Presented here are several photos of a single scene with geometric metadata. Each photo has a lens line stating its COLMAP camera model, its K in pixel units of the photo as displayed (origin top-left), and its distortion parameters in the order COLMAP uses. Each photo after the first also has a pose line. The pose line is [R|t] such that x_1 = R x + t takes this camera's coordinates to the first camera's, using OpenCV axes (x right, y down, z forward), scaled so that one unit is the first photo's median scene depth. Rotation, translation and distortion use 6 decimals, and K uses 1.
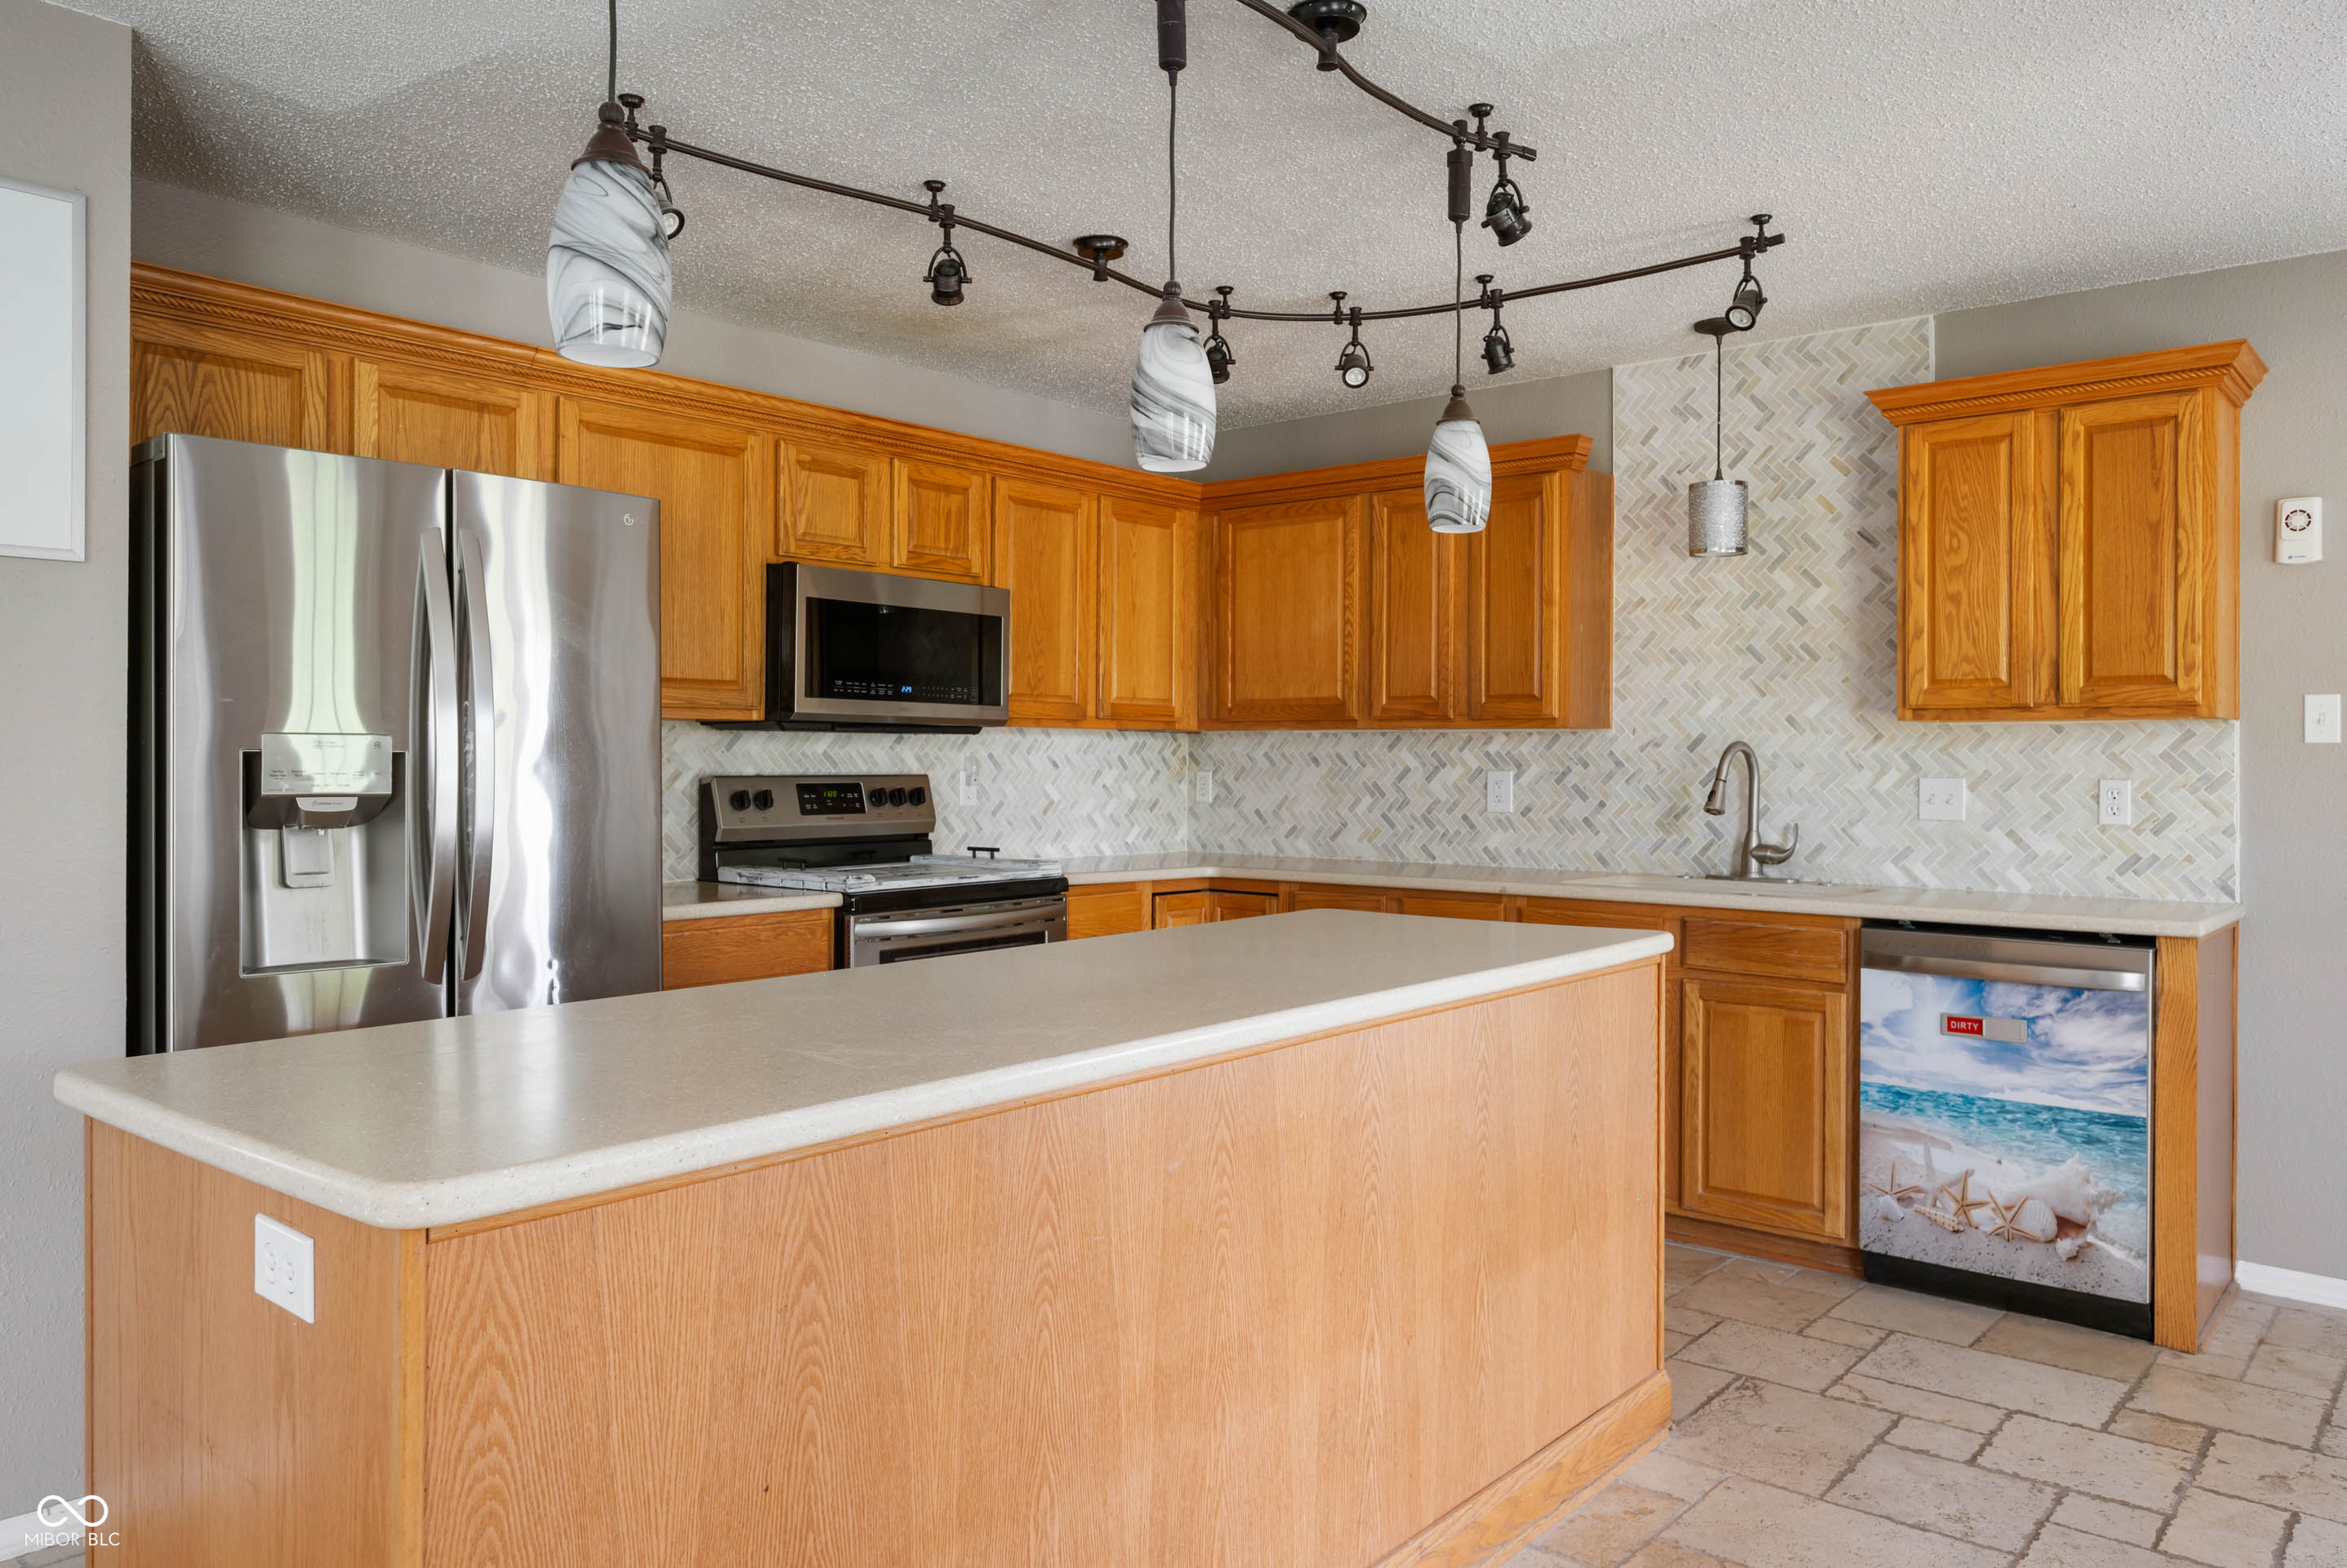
lens RADIAL K [[1624.4, 0, 1187.4], [0, 1624.4, 755.6], [0, 0, 1]] dist [-0.001493, 0.000259]
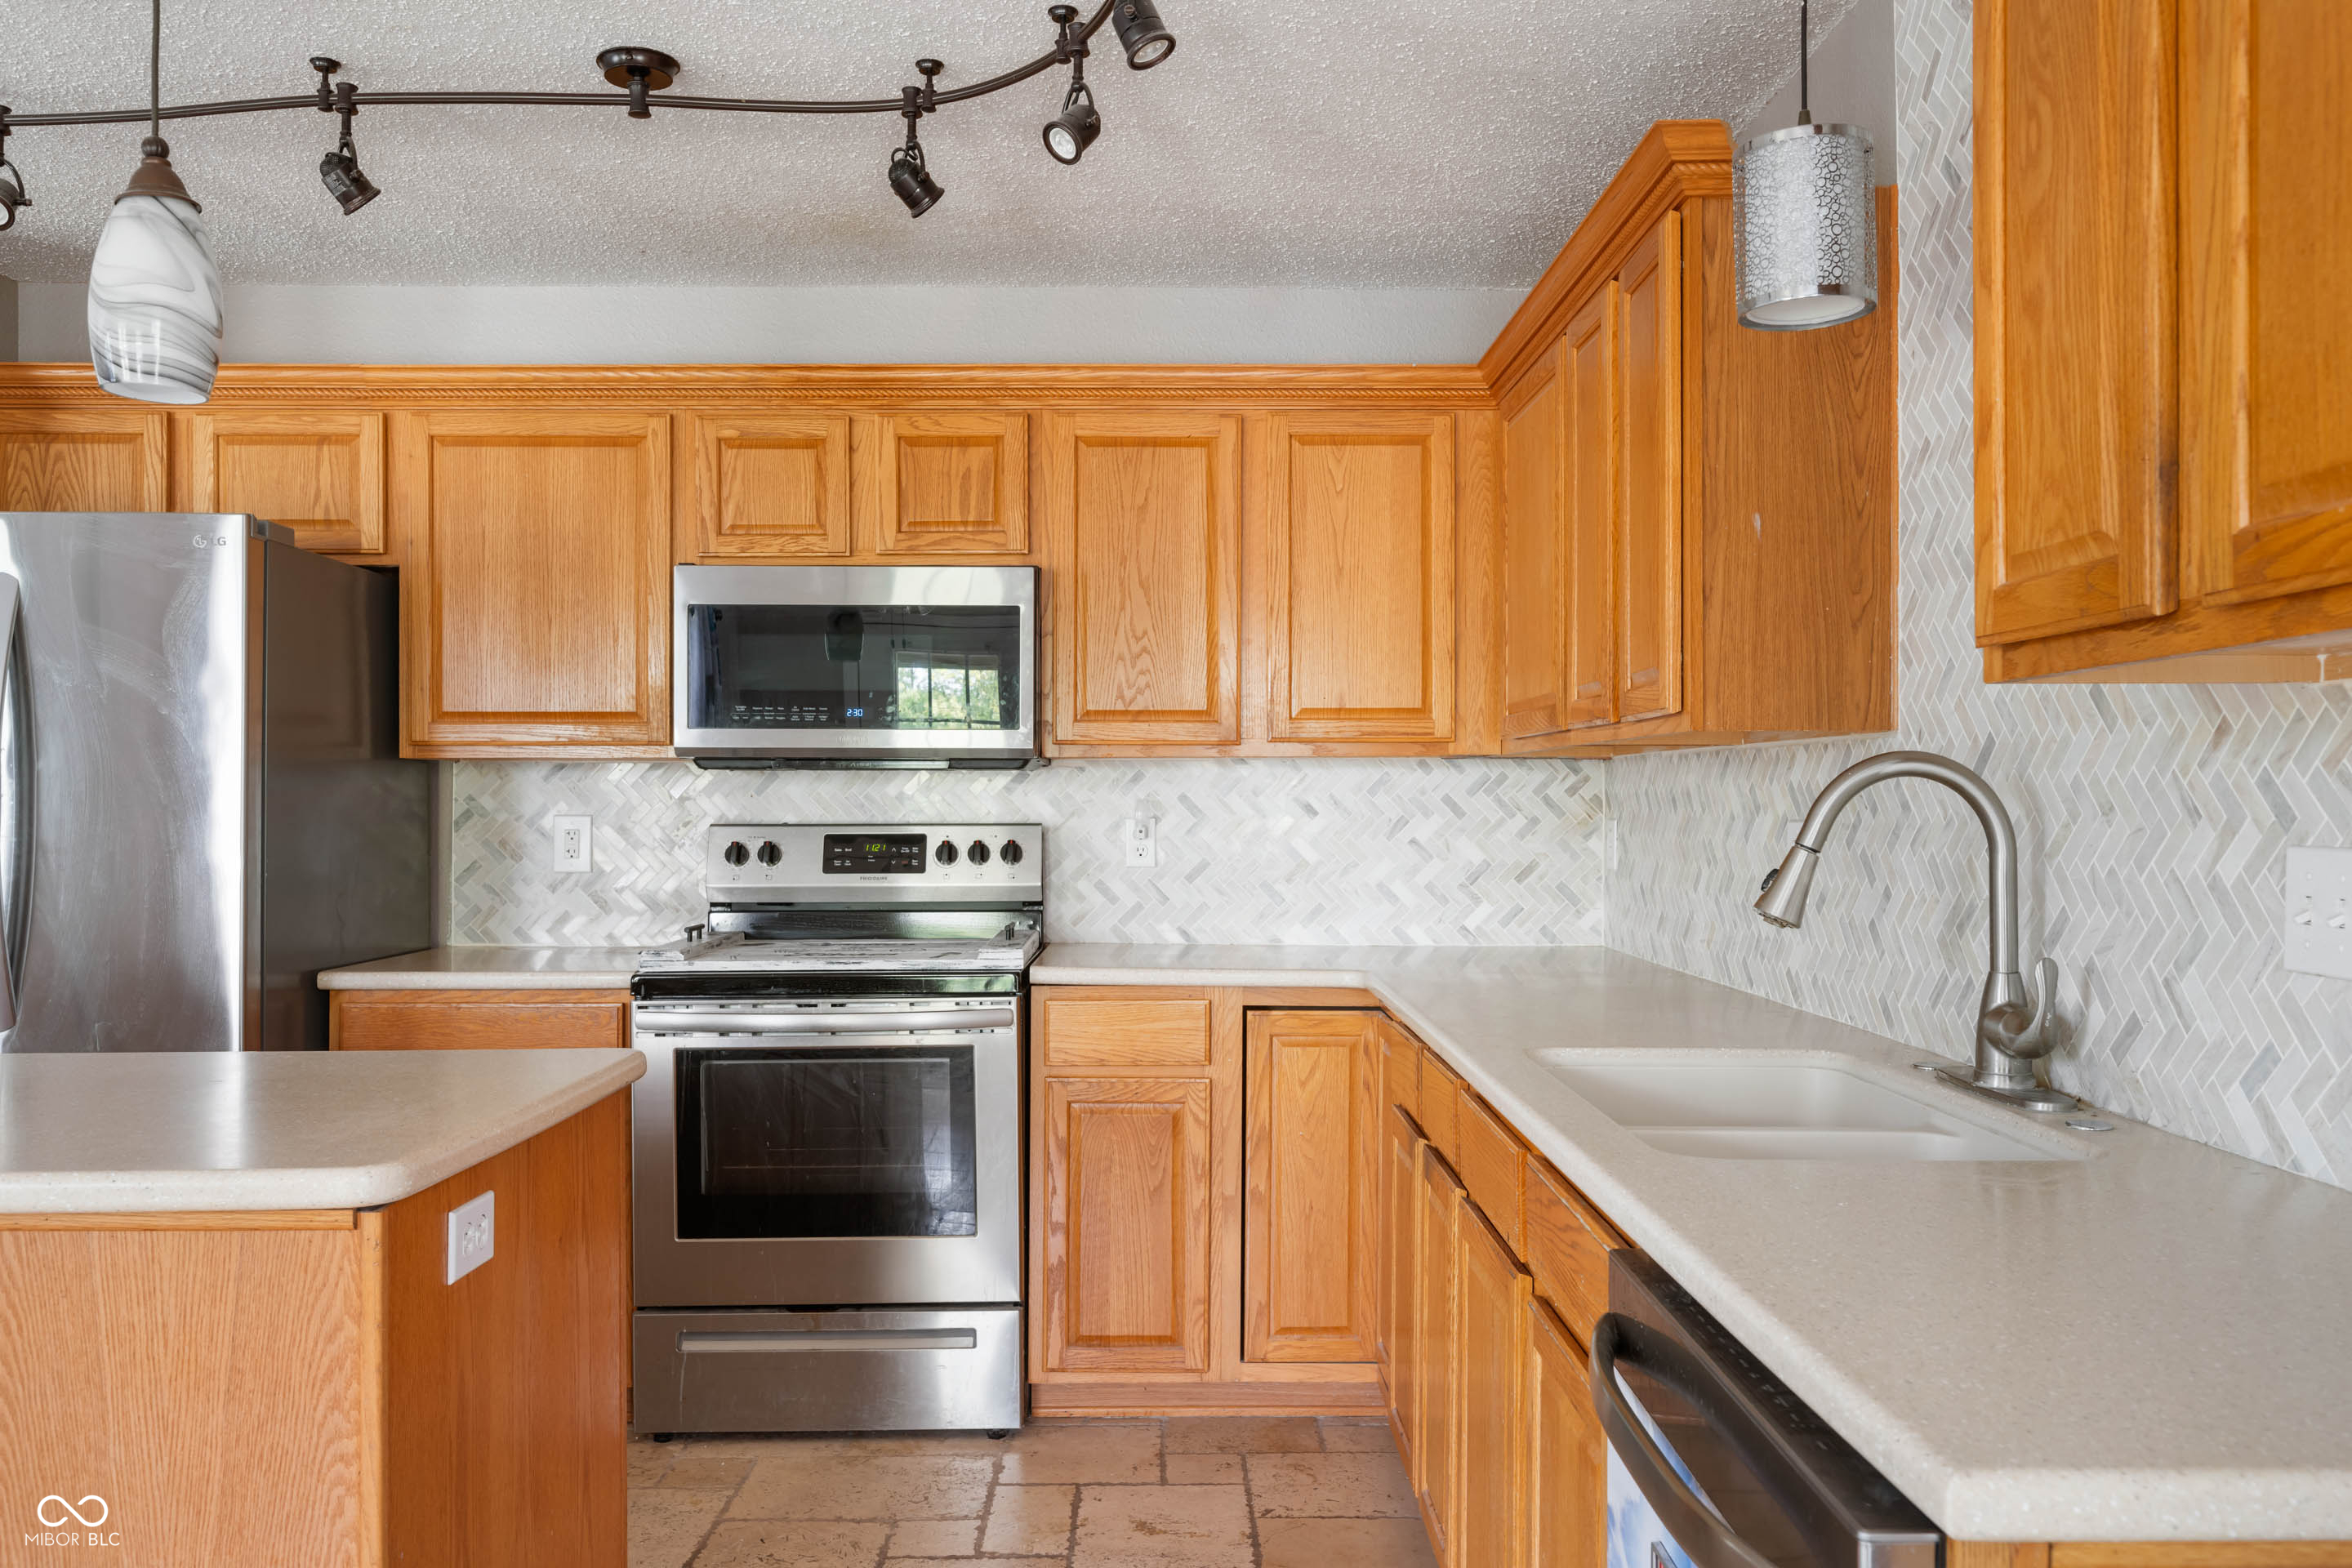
lens RADIAL K [[1793.9, 0, 1192.4], [0, 1793.9, 795.1], [0, 0, 1]] dist [0.000788, -0.001970]
pose [[0.649612, -0.007490, -0.760229, 0.637647], [0.005711, 0.999971, -0.004972, 0.003815], [0.760245, -0.001112, 0.649636, 0.633051]]
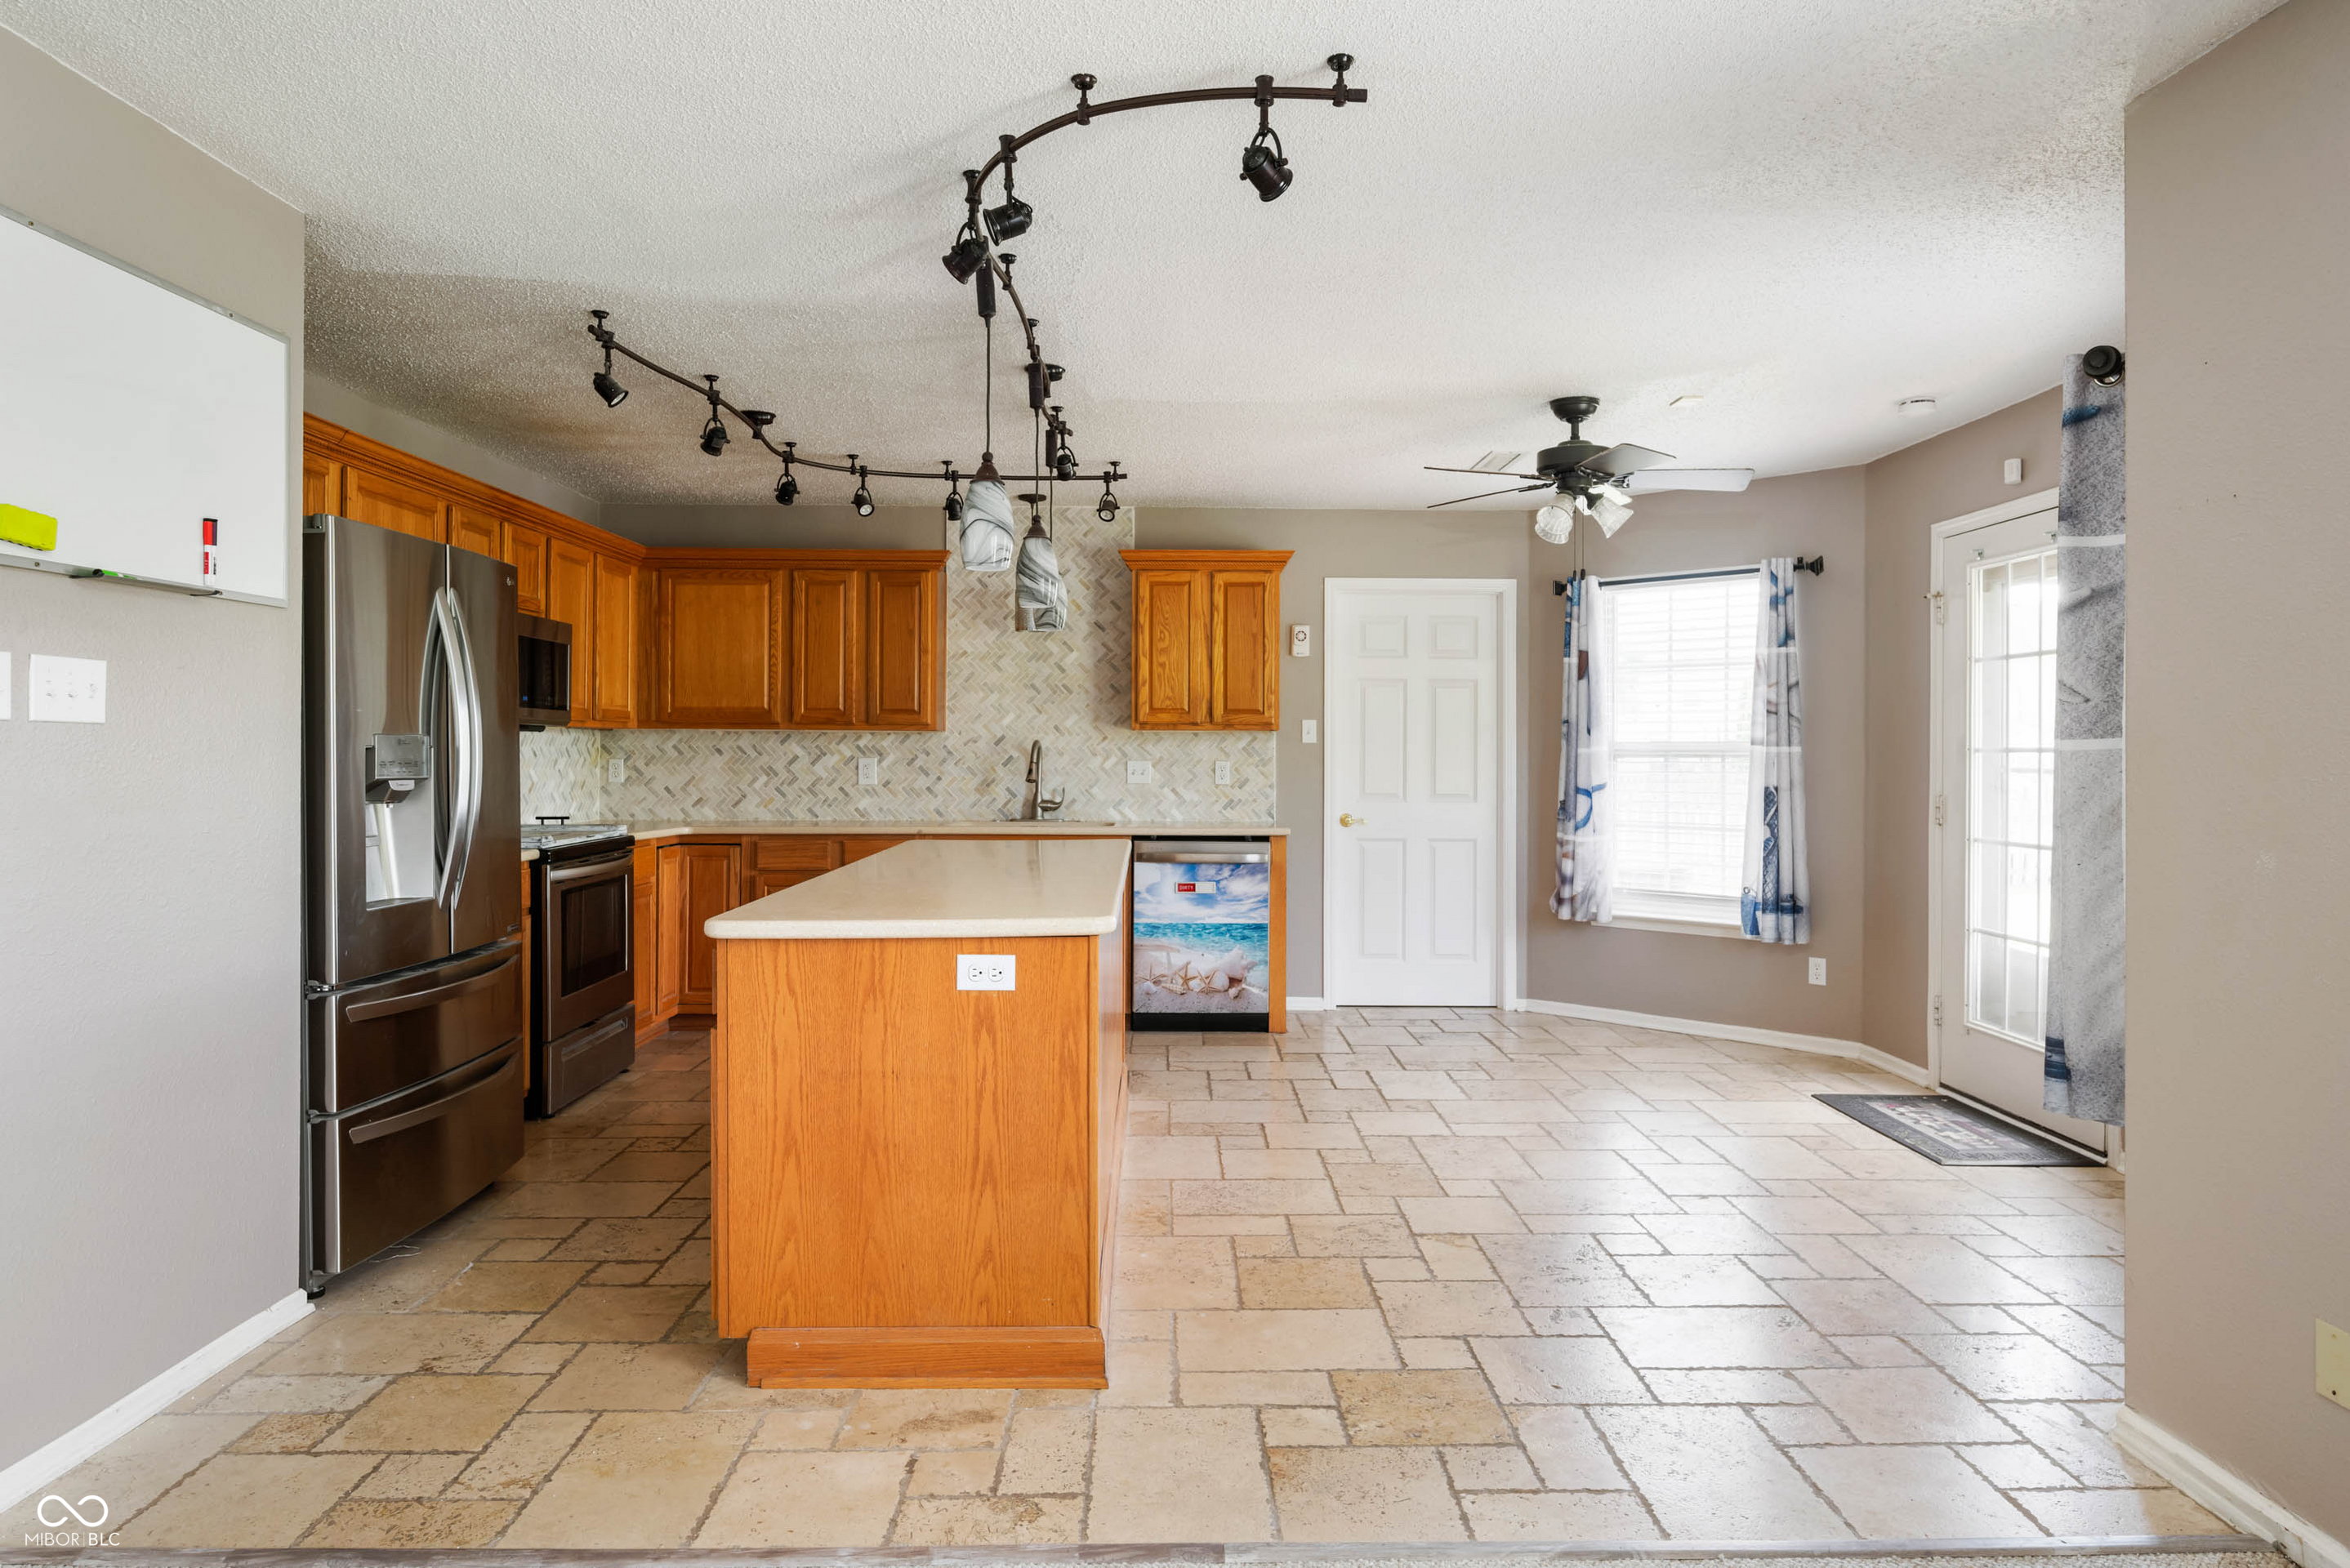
lens RADIAL K [[1398.6, 0, 1178.0], [0, 1398.6, 744.0], [0, 0, 1]] dist [0.001670, 0.000262]
pose [[0.756963, 0.002671, 0.653452, -0.575138], [-0.002674, 0.999996, -0.000990, -0.003929], [-0.653452, -0.000998, 0.756967, -0.241816]]
